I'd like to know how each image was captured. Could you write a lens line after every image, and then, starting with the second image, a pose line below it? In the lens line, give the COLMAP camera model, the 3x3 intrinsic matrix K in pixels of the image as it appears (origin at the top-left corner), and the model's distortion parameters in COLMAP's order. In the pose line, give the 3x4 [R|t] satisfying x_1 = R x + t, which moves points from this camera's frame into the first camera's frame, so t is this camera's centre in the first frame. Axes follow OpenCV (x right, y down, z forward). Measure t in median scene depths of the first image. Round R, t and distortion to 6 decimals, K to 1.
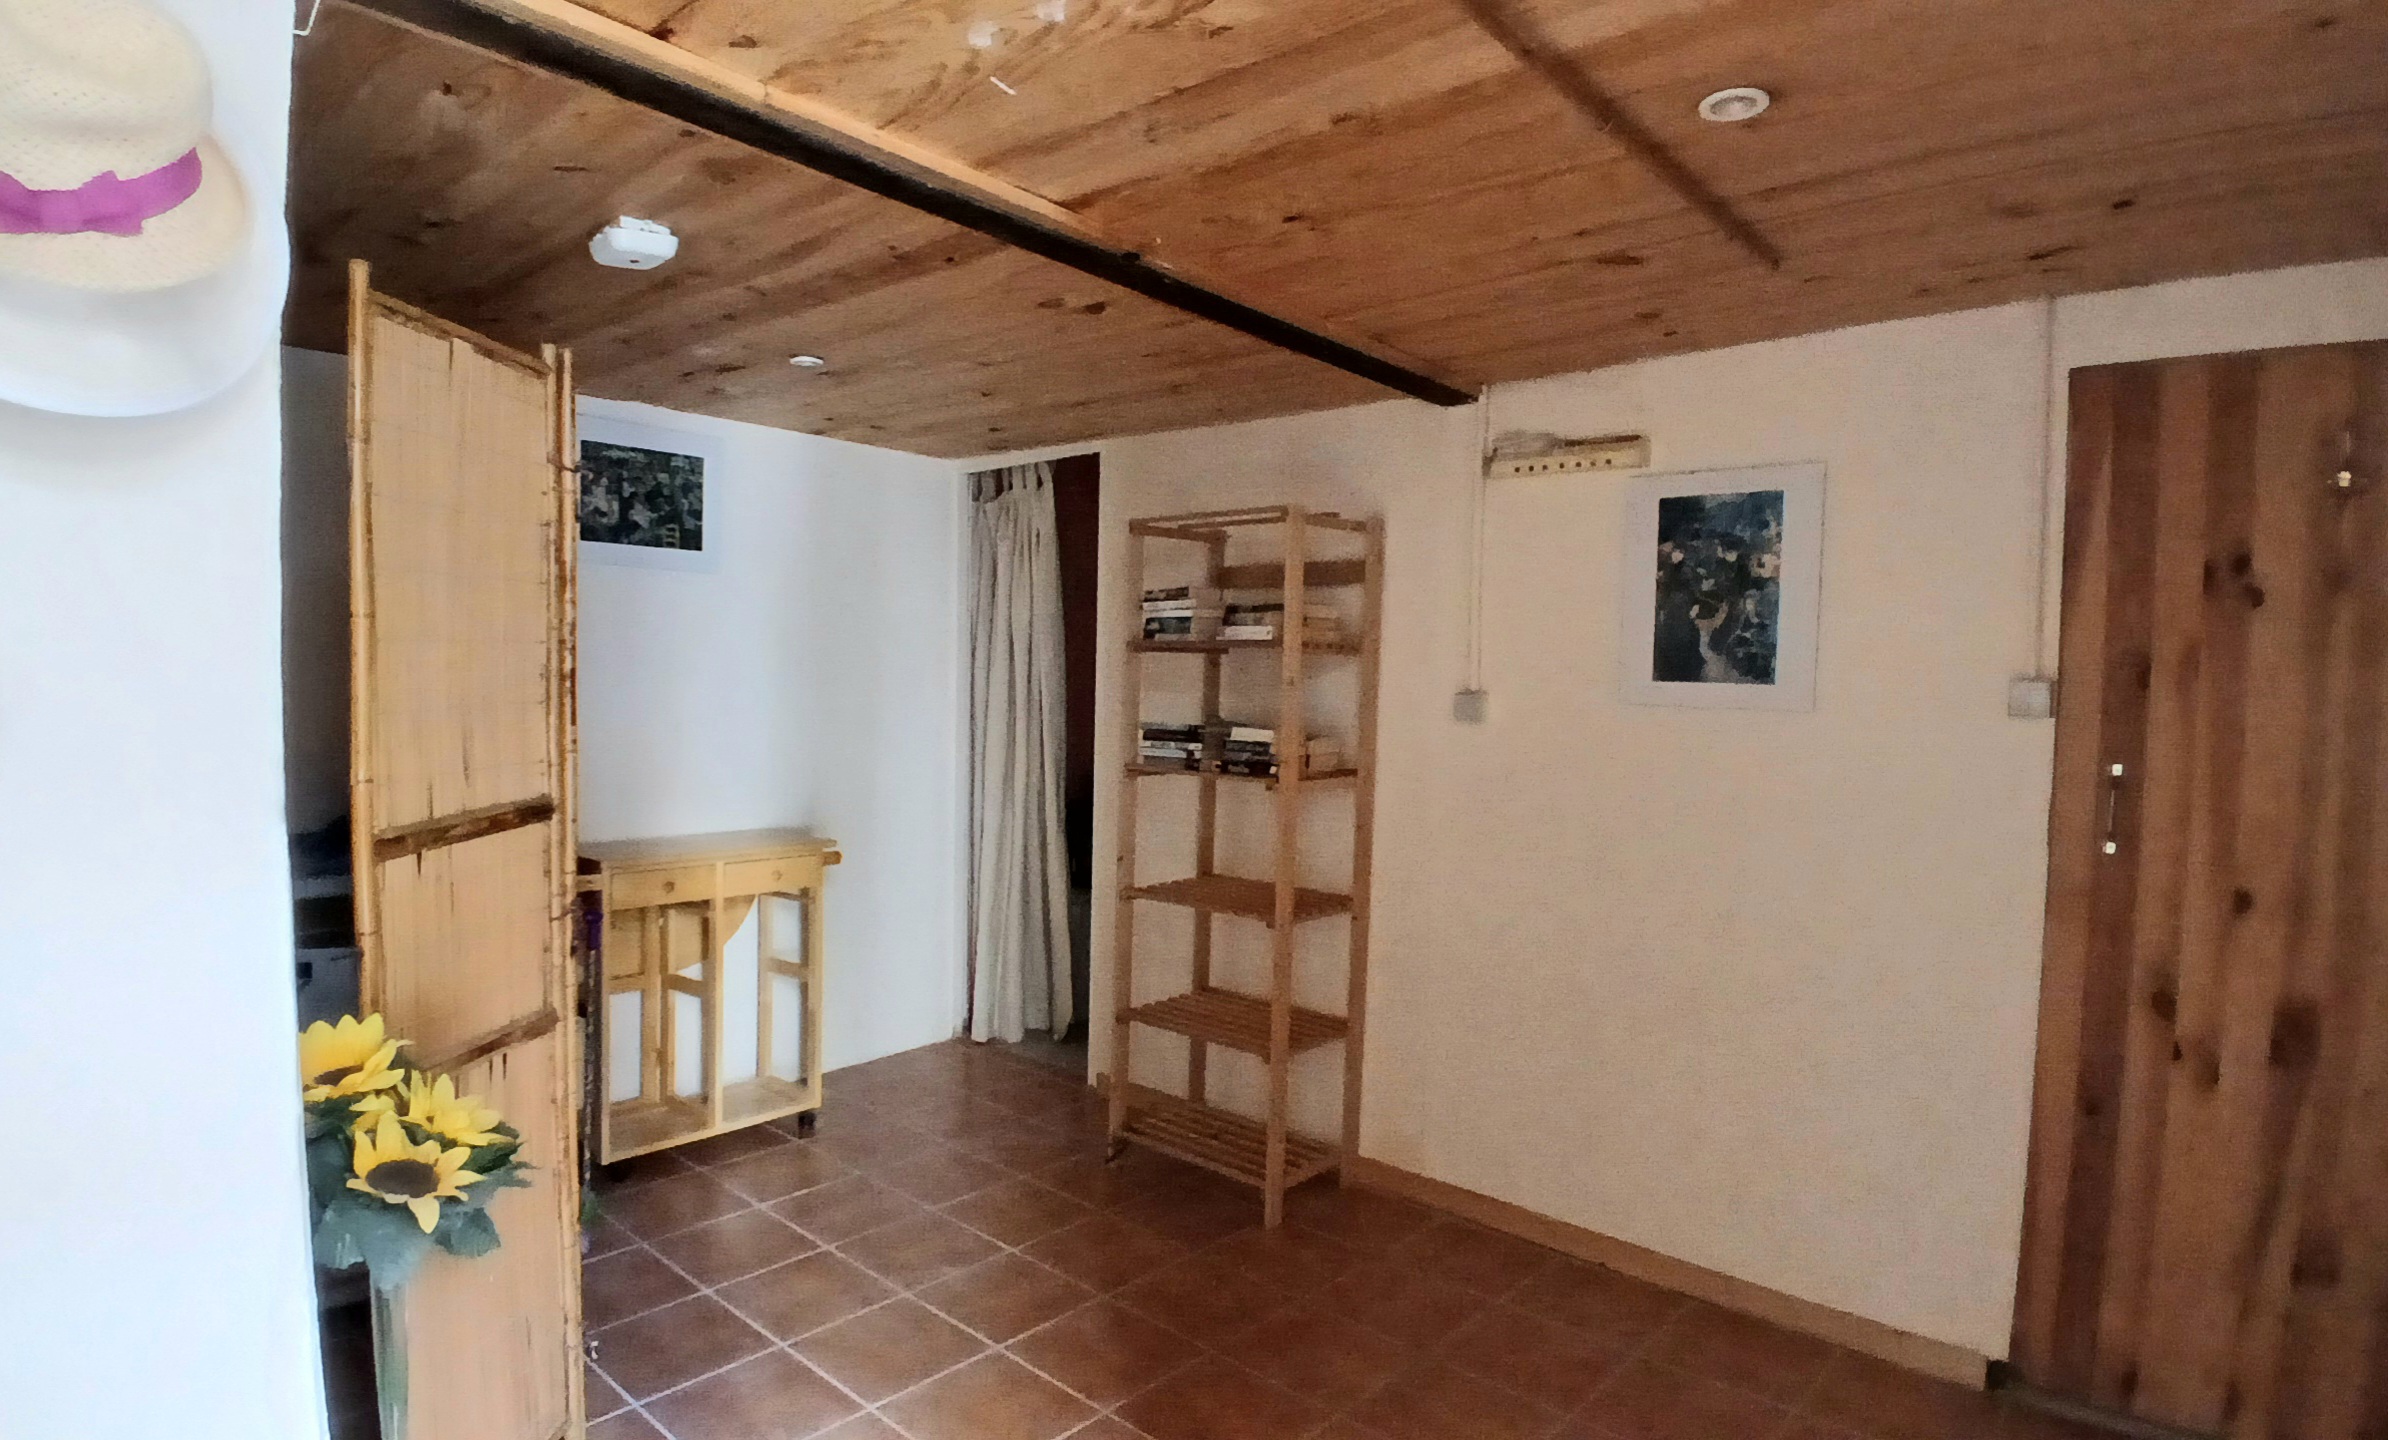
lens RADIAL K [[1205.8, 0, 1194.0], [0, 1205.8, 720.0], [0, 0, 1]] dist [-0.001895, -0.000242]
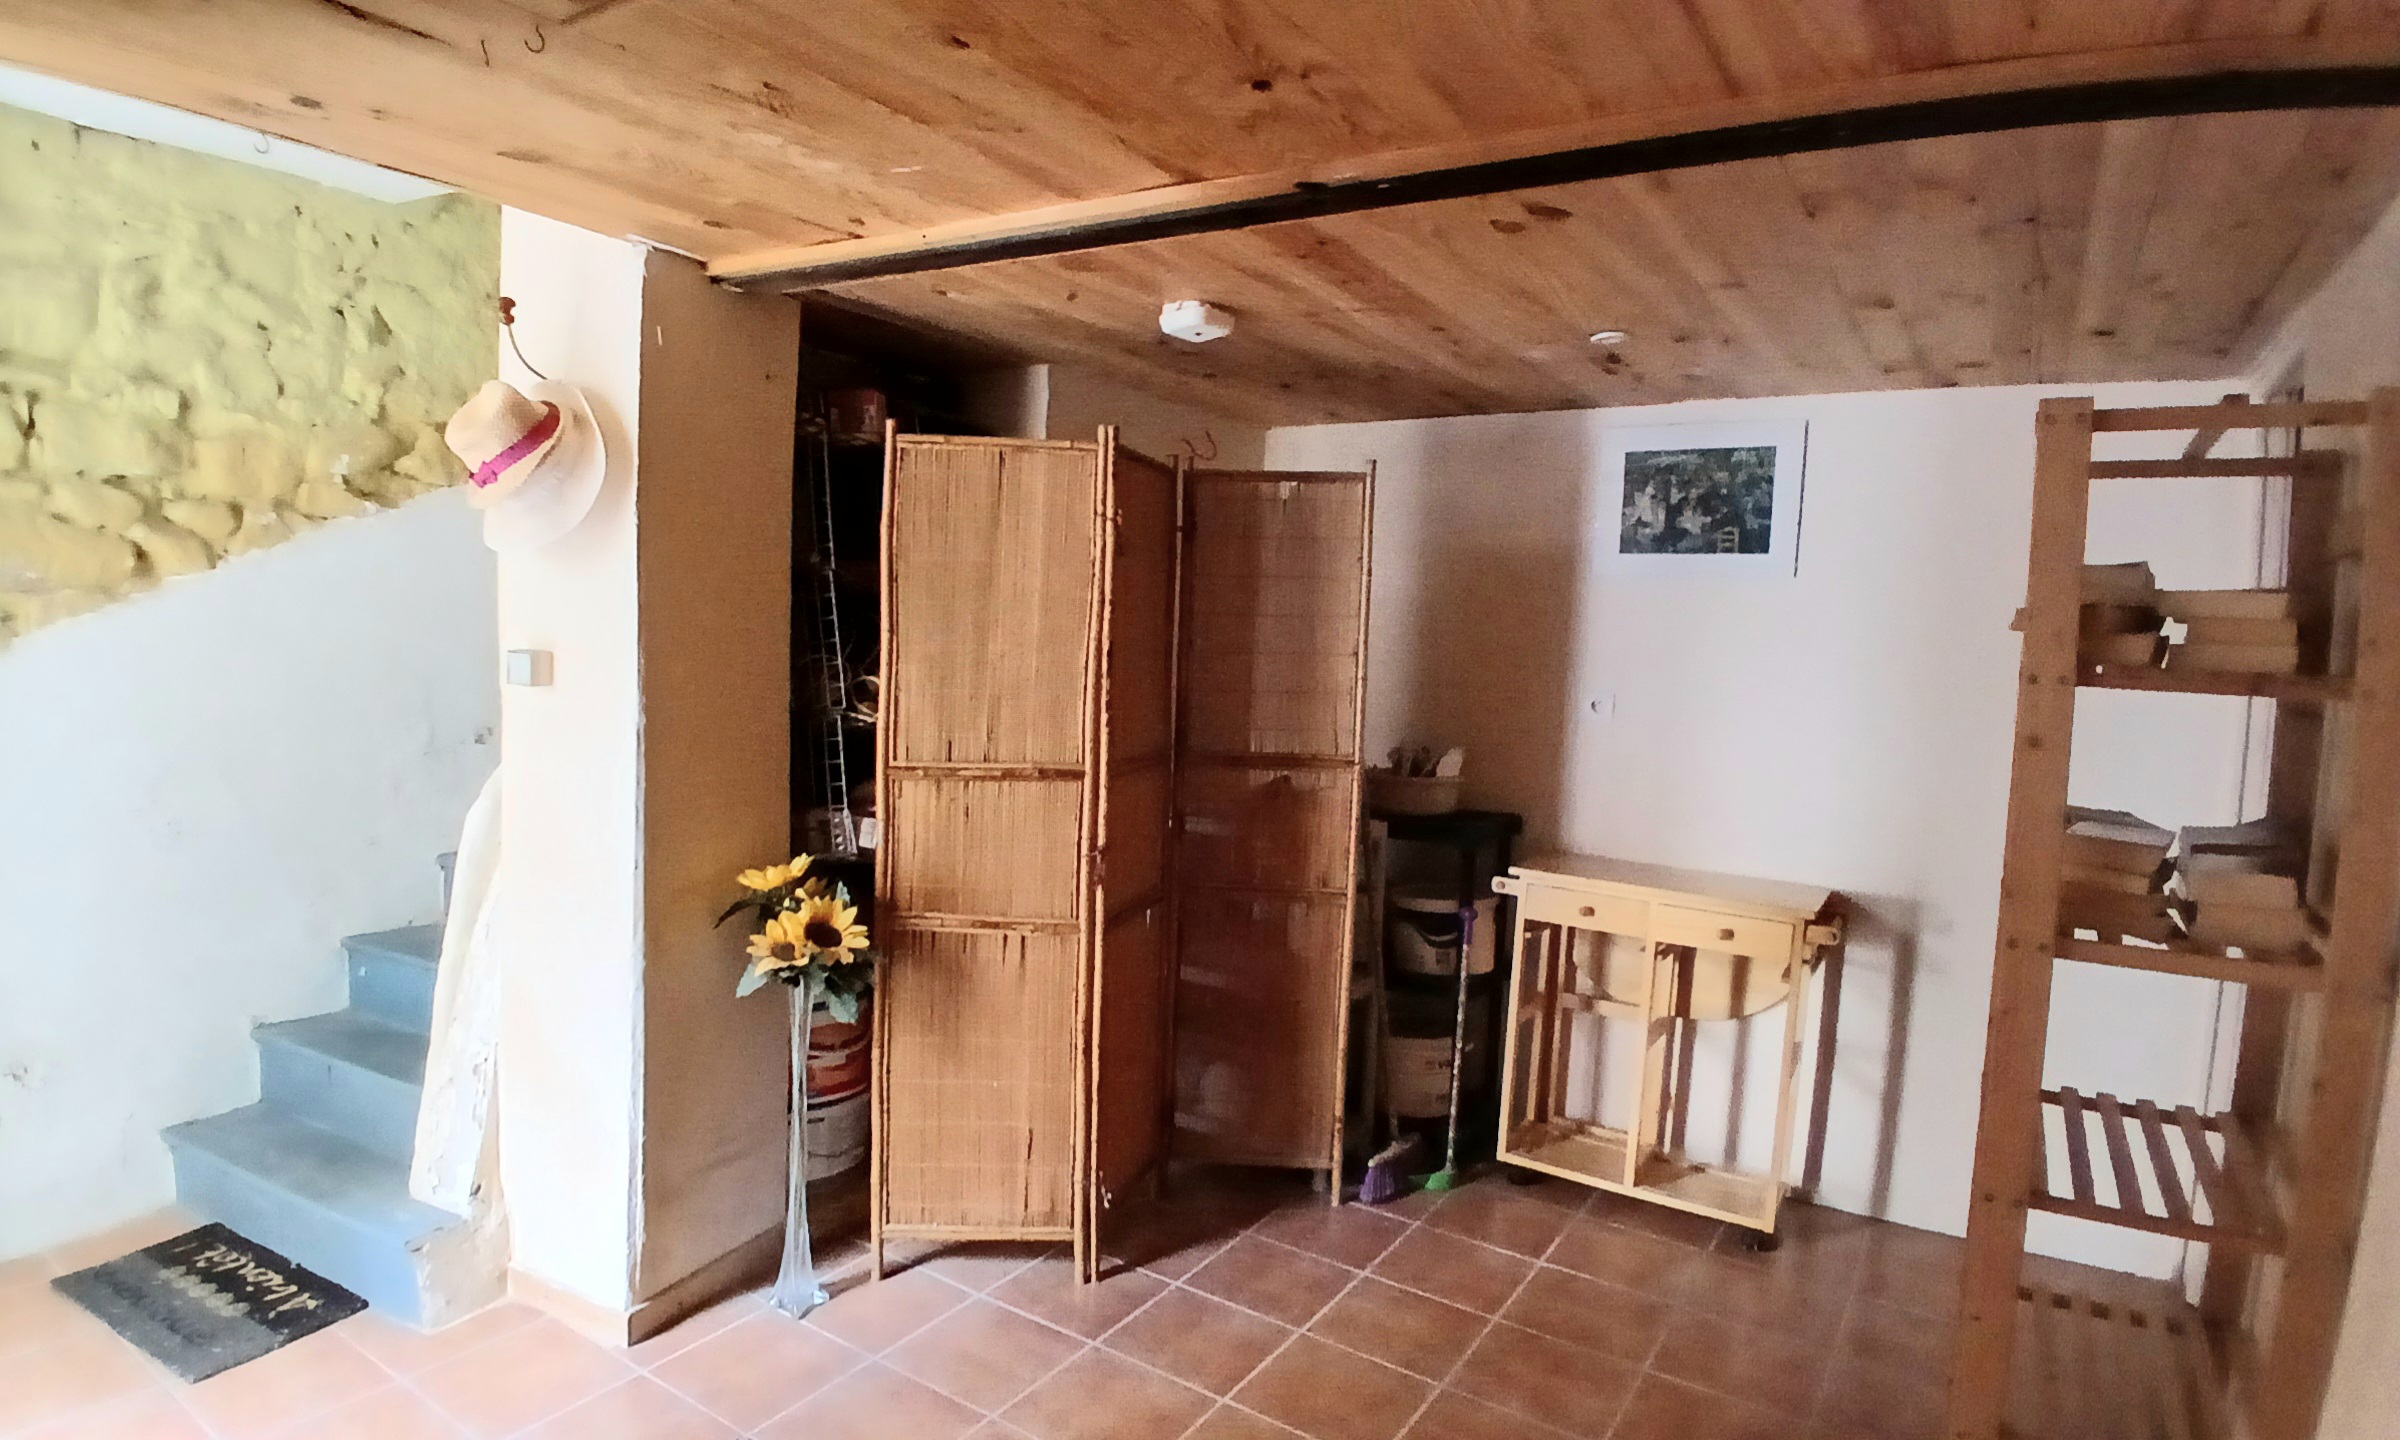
lens RADIAL K [[1325.2, 0, 1200.0], [0, 1325.2, 720.0], [0, 0, 1]] dist [-0.001584, -0.000142]
pose [[0.154828, 0.053555, -0.986489, 0.509437], [-0.076475, 0.996183, 0.042079, -0.031157], [0.984977, 0.068927, 0.158332, 0.481676]]
